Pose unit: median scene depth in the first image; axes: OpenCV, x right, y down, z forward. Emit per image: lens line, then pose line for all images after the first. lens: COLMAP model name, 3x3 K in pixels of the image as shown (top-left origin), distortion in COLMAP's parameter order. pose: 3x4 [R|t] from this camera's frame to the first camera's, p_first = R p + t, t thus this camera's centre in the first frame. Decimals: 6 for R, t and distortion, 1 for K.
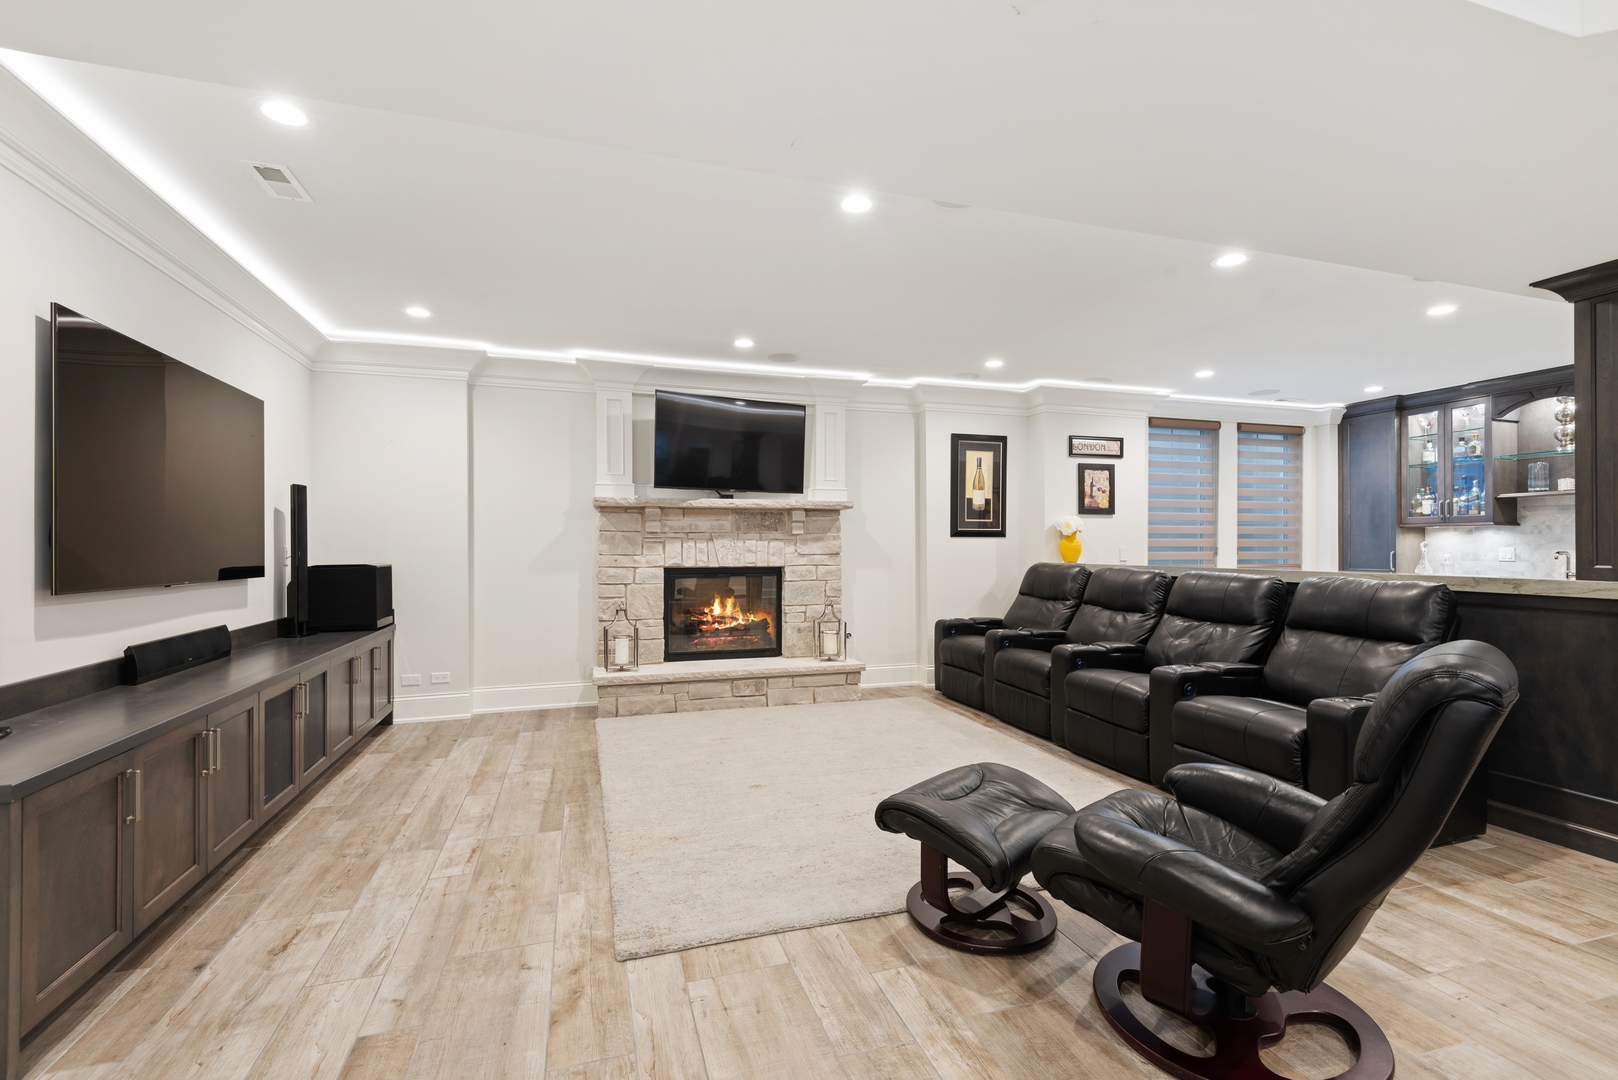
lens RADIAL K [[734.4, 0, 819.7], [0, 734.4, 548.5], [0, 0, 1]] dist [0.014029, -0.006156]
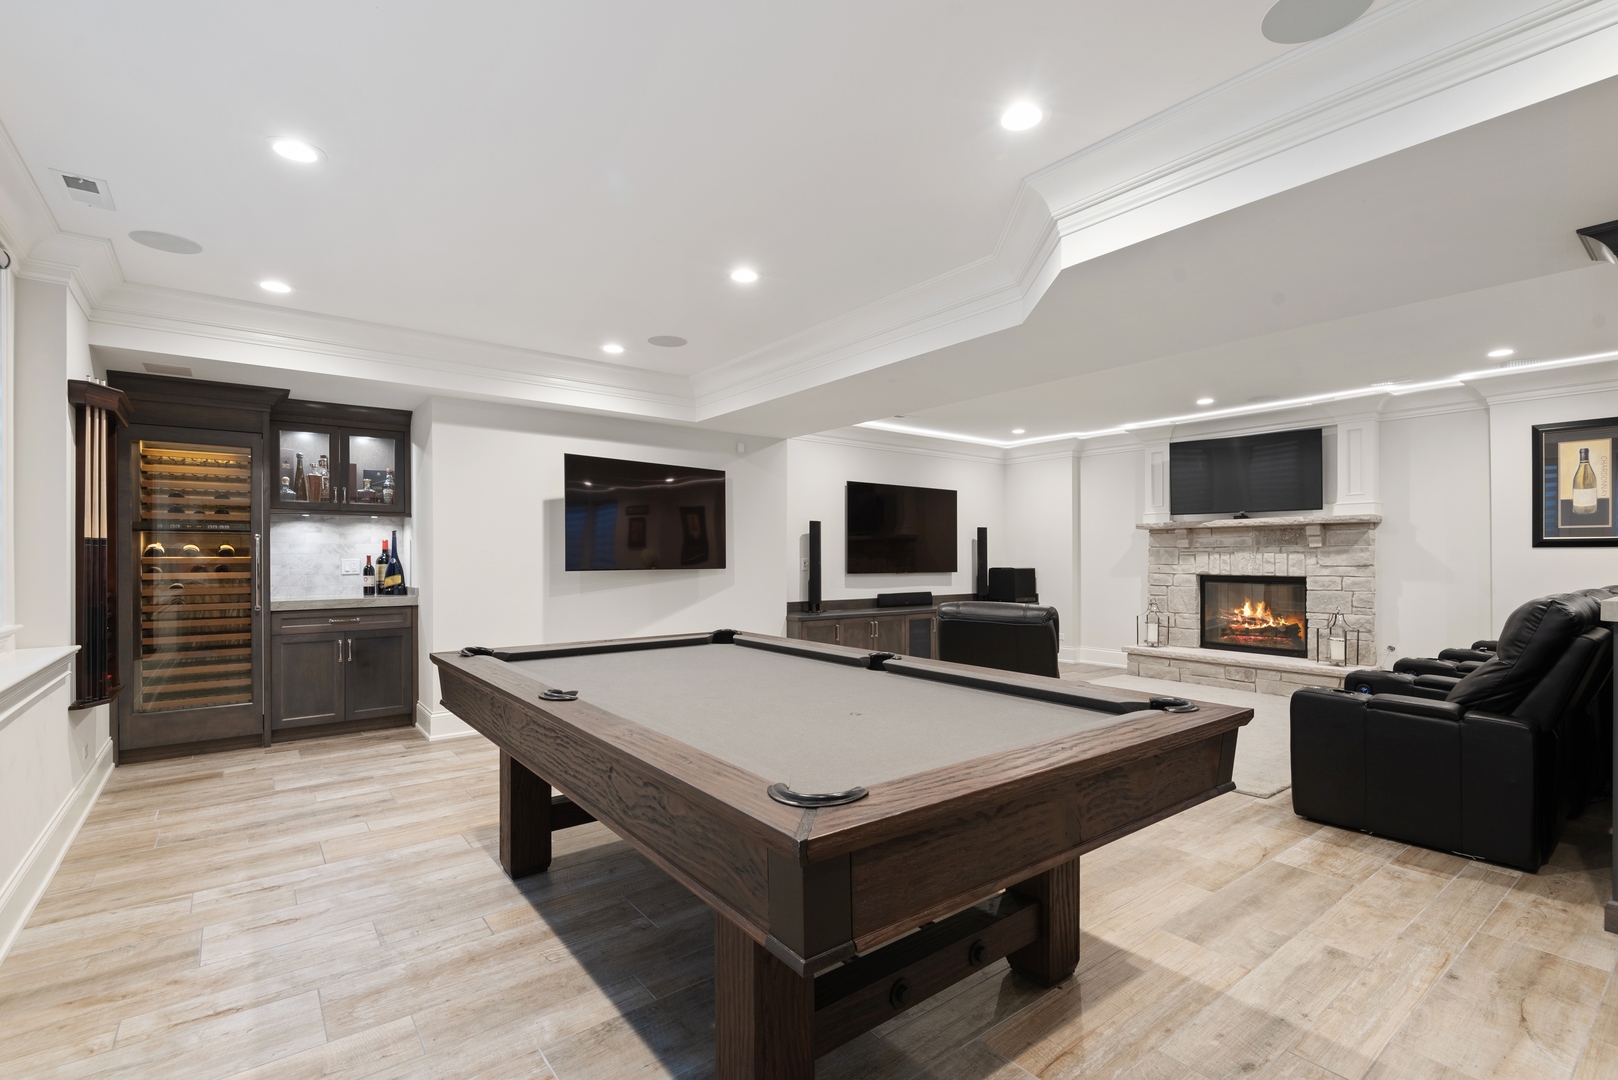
lens RADIAL K [[734.4, 0, 801.0], [0, 734.4, 551.4], [0, 0, 1]] dist [0.014029, -0.006156]
pose [[0.321982, -0.010481, -0.946688, 0.768120], [-0.009246, 0.999856, -0.014215, 0.009287], [0.946701, 0.013330, 0.321839, -0.075400]]
